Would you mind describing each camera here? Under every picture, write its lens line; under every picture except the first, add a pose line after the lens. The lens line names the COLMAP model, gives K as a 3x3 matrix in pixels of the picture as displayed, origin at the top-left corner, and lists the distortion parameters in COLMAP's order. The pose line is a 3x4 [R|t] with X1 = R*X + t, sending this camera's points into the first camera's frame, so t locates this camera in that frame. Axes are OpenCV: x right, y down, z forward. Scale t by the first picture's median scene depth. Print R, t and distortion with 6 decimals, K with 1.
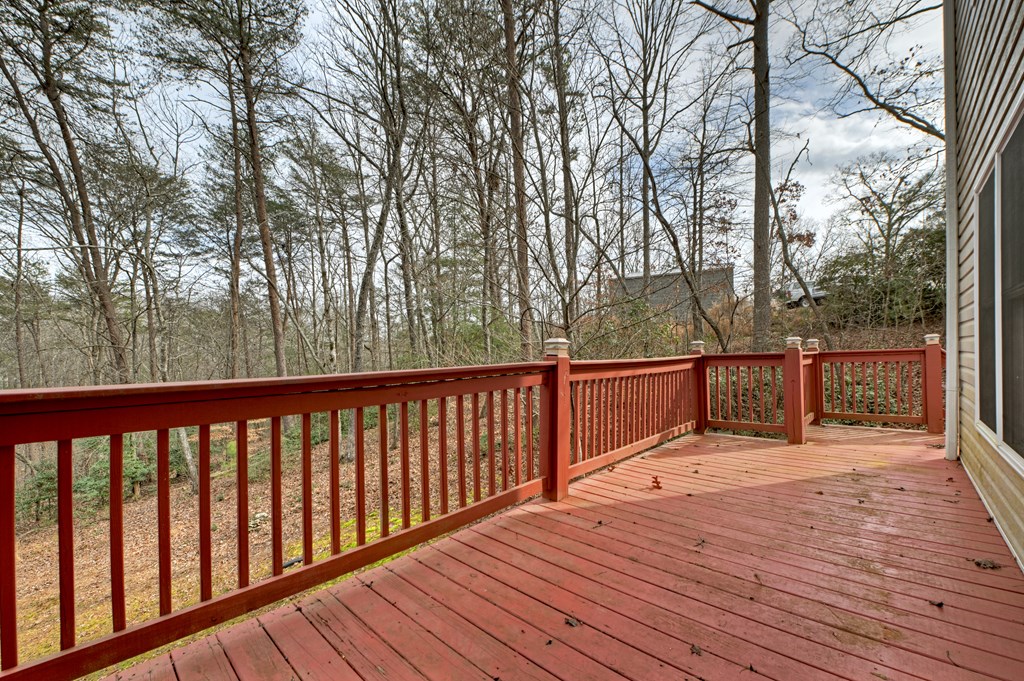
lens RADIAL K [[409.9, 0, 511.4], [0, 409.9, 347.6], [0, 0, 1]] dist [-0.014316, 0.000317]
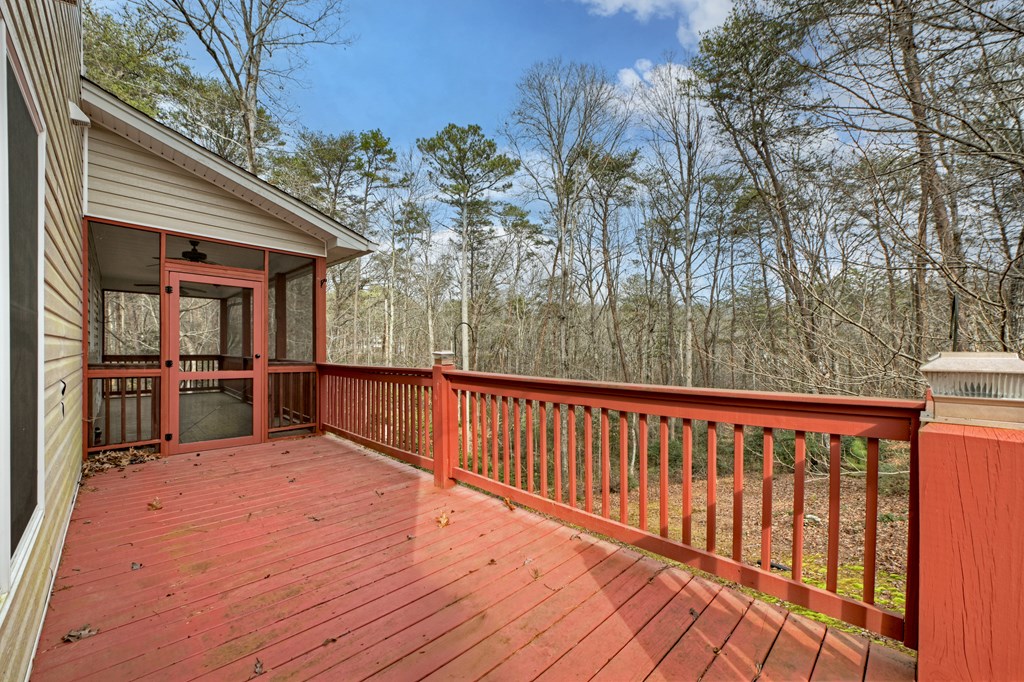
lens RADIAL K [[409.9, 0, 511.4], [0, 409.9, 348.1], [0, 0, 1]] dist [-0.014316, 0.000317]
pose [[-0.041391, 0.016113, -0.999013, 2.149129], [0.011220, 0.999814, 0.015661, -0.066828], [0.999080, -0.010561, -0.041564, 2.124655]]
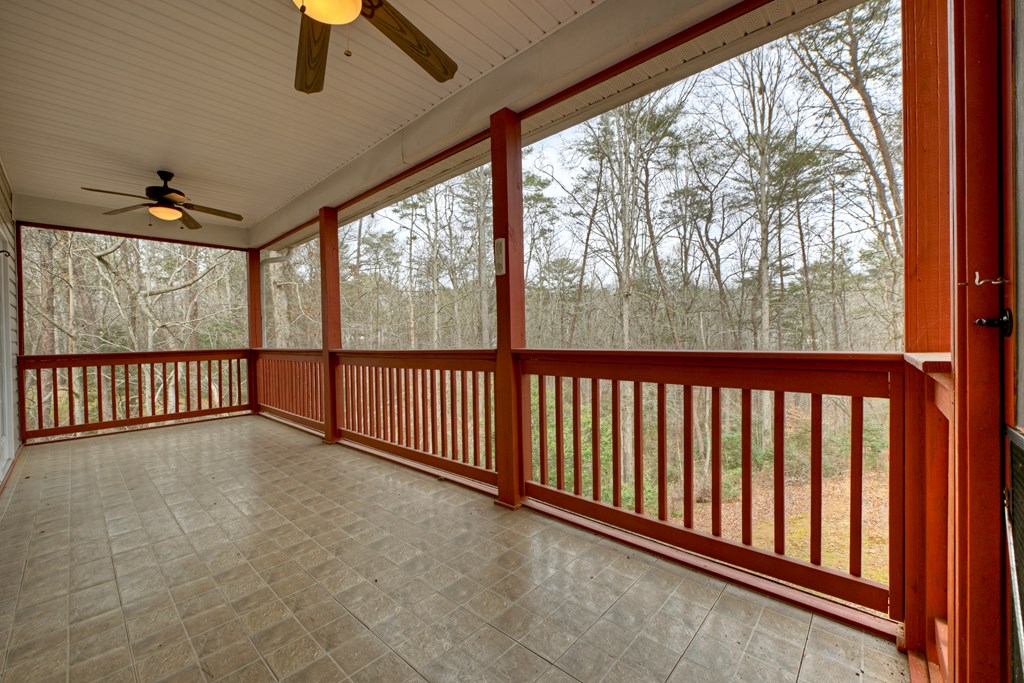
lens RADIAL K [[409.9, 0, 511.4], [0, 409.9, 348.6], [0, 0, 1]] dist [-0.014316, 0.000317]
pose [[0.005040, 0.047171, -0.998874, 0.198793], [0.037873, 0.998161, 0.047329, 0.000485], [0.999270, -0.038069, 0.003244, 0.206502]]
